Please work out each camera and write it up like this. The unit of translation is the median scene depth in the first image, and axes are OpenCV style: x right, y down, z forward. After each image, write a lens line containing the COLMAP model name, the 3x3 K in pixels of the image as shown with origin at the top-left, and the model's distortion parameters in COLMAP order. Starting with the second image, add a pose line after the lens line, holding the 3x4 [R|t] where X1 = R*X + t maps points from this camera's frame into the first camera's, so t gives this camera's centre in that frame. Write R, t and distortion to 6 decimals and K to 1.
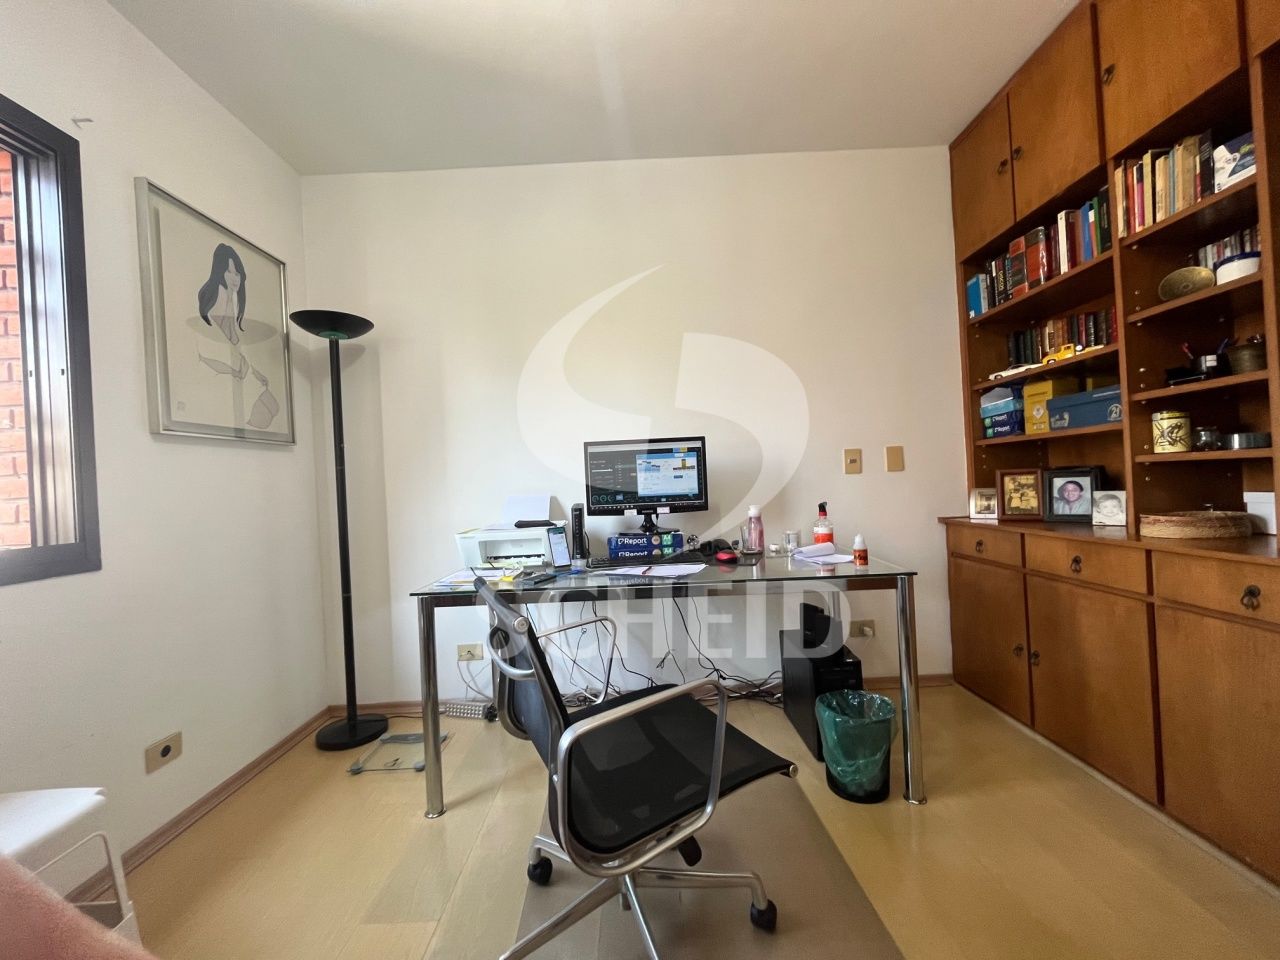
lens RADIAL K [[515.5, 0, 638.3], [0, 515.5, 482.1], [0, 0, 1]] dist [0.001951, 0.000064]
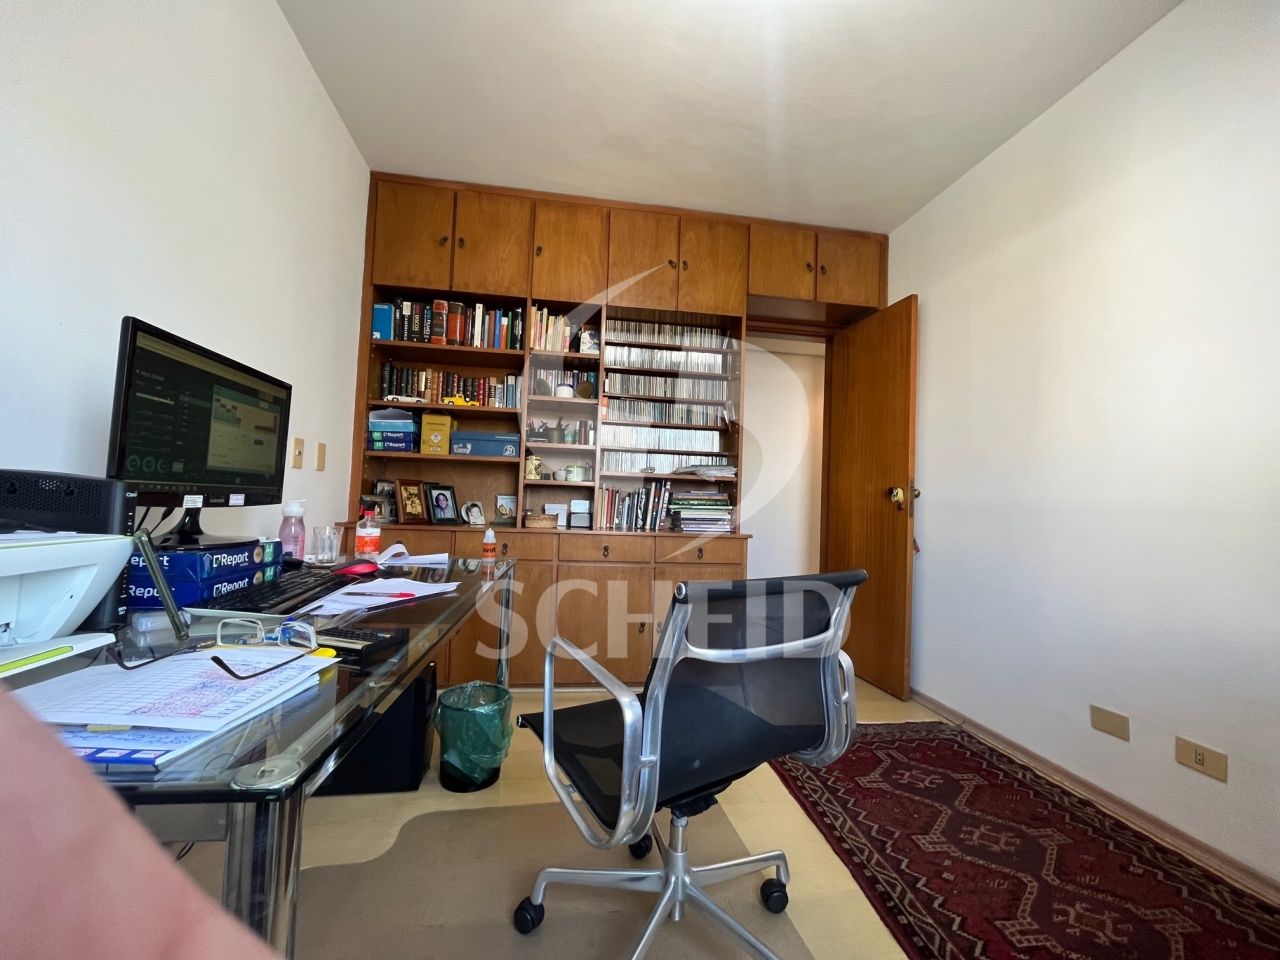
lens RADIAL K [[515.5, 0, 640.8], [0, 515.5, 479.4], [0, 0, 1]] dist [0.001951, 0.000064]
pose [[-0.148321, 0.089434, 0.984887, -0.539298], [-0.031244, 0.994981, -0.095056, 0.070985], [-0.988446, -0.044871, -0.144782, 0.665153]]
